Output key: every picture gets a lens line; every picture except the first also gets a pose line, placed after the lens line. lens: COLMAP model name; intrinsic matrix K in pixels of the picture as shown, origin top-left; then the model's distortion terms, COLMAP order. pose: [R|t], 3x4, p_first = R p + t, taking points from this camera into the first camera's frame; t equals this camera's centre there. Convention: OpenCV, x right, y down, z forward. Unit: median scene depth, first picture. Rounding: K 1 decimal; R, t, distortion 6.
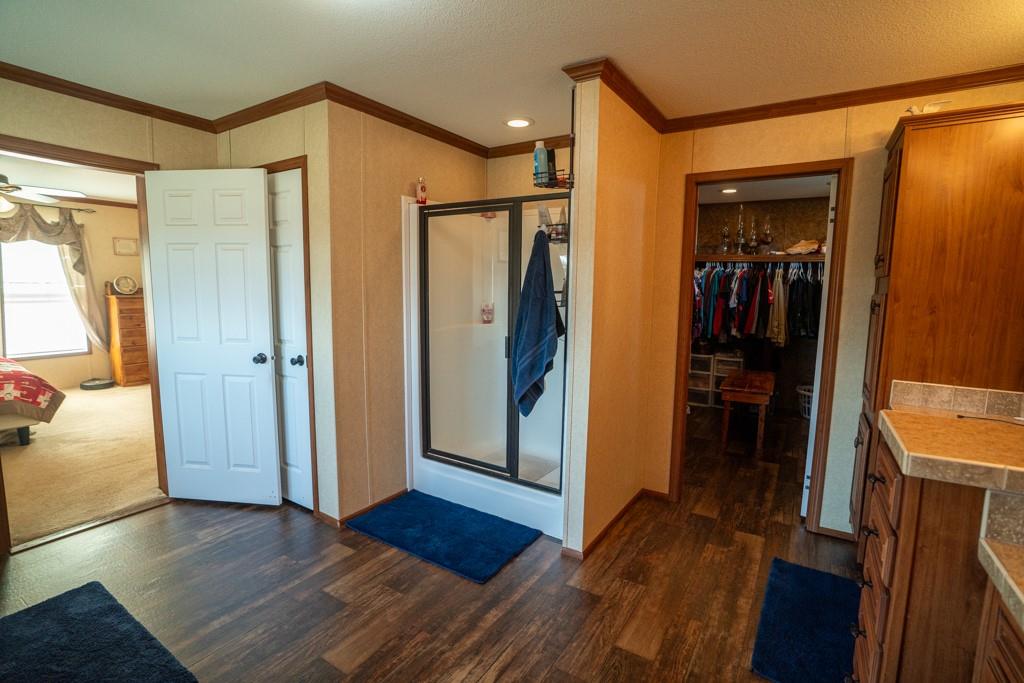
lens RADIAL K [[482.1, 0, 505.4], [0, 482.1, 343.8], [0, 0, 1]] dist [-0.053306, 0.000757]
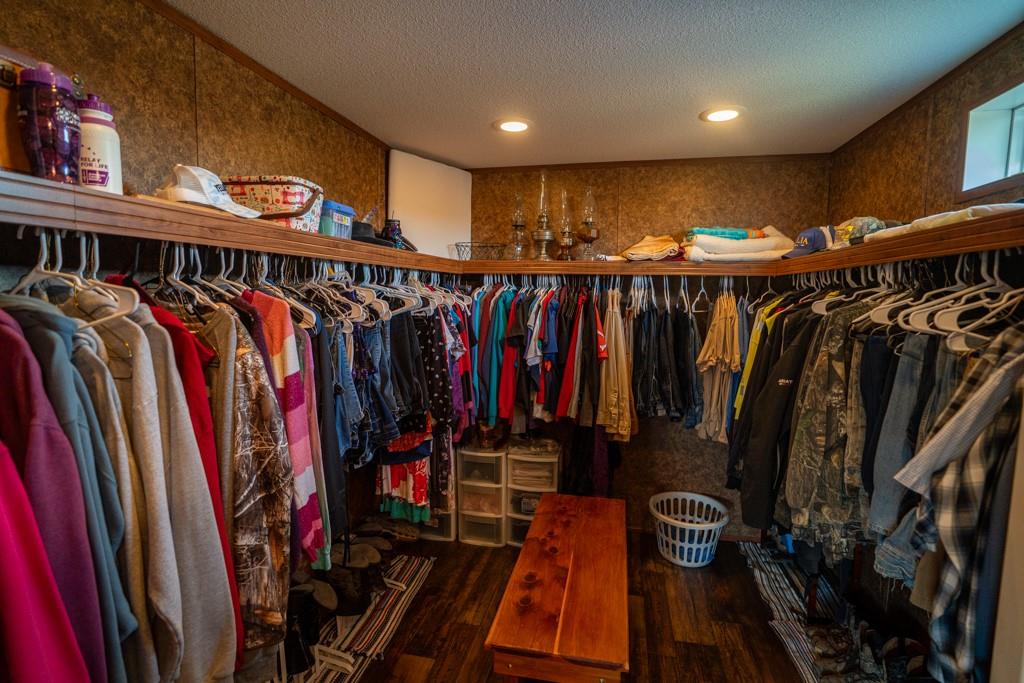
lens RADIAL K [[482.1, 0, 505.4], [0, 482.1, 343.8], [0, 0, 1]] dist [-0.053306, 0.000757]
pose [[0.942028, -0.039344, 0.333221, 0.278039], [0.045402, 0.998915, -0.010409, -0.094034], [-0.332450, 0.024934, 0.942791, 0.523587]]
